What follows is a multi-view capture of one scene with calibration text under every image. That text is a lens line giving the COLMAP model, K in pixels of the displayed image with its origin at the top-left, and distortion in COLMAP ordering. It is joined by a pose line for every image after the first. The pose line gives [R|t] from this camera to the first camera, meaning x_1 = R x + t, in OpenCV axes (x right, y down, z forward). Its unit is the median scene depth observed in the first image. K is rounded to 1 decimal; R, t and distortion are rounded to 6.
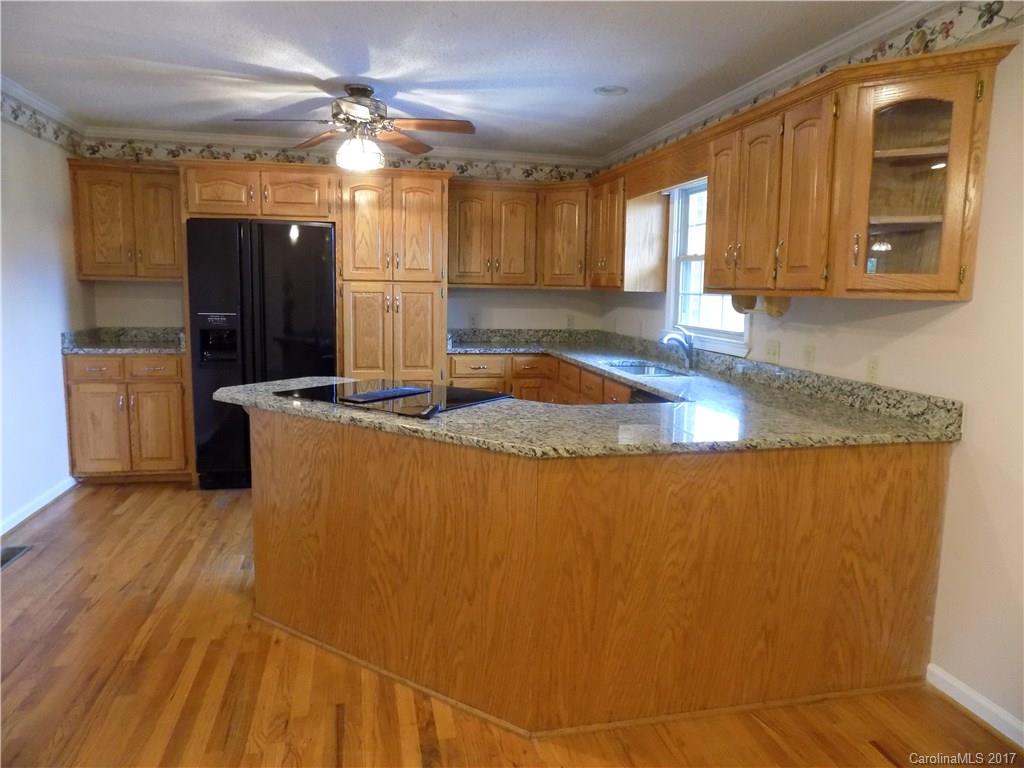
lens RADIAL K [[691.3, 0, 512.0], [0, 691.3, 384.0], [0, 0, 1]] dist [-0.088639, 0.084465]
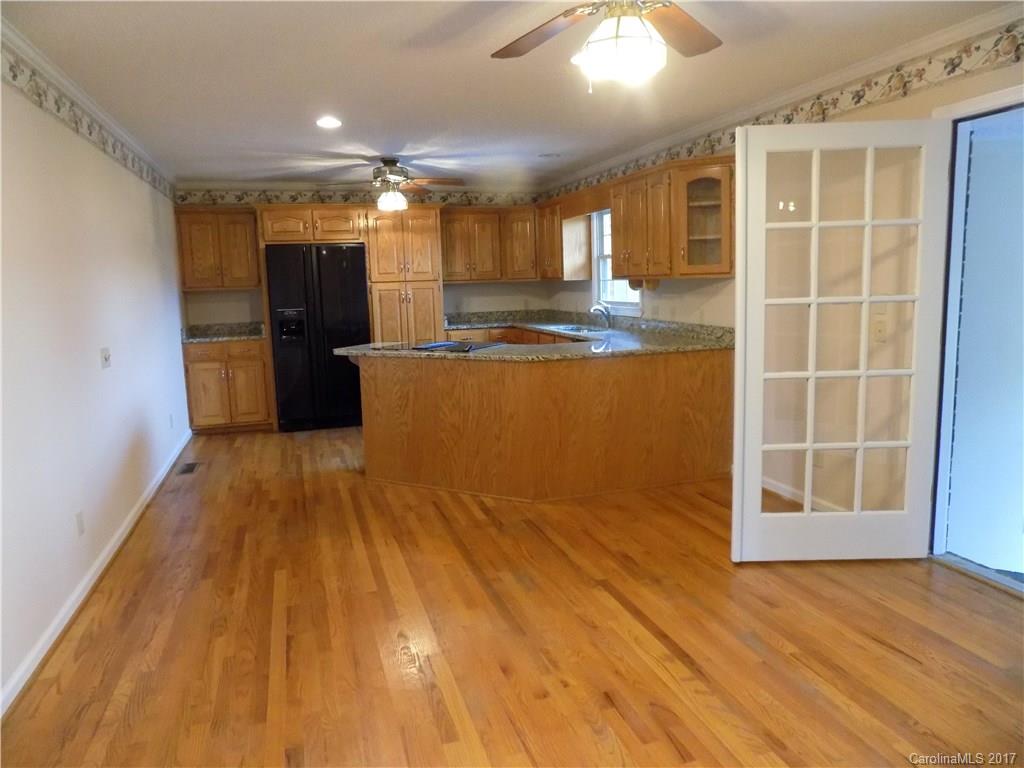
lens RADIAL K [[691.3, 0, 512.0], [0, 691.3, 384.0], [0, 0, 1]] dist [-0.088639, 0.084465]
pose [[0.994891, -0.060786, 0.080609, -0.086835], [0.059938, 0.998119, 0.012905, 0.065577], [-0.081242, -0.008007, 0.996662, -0.500815]]
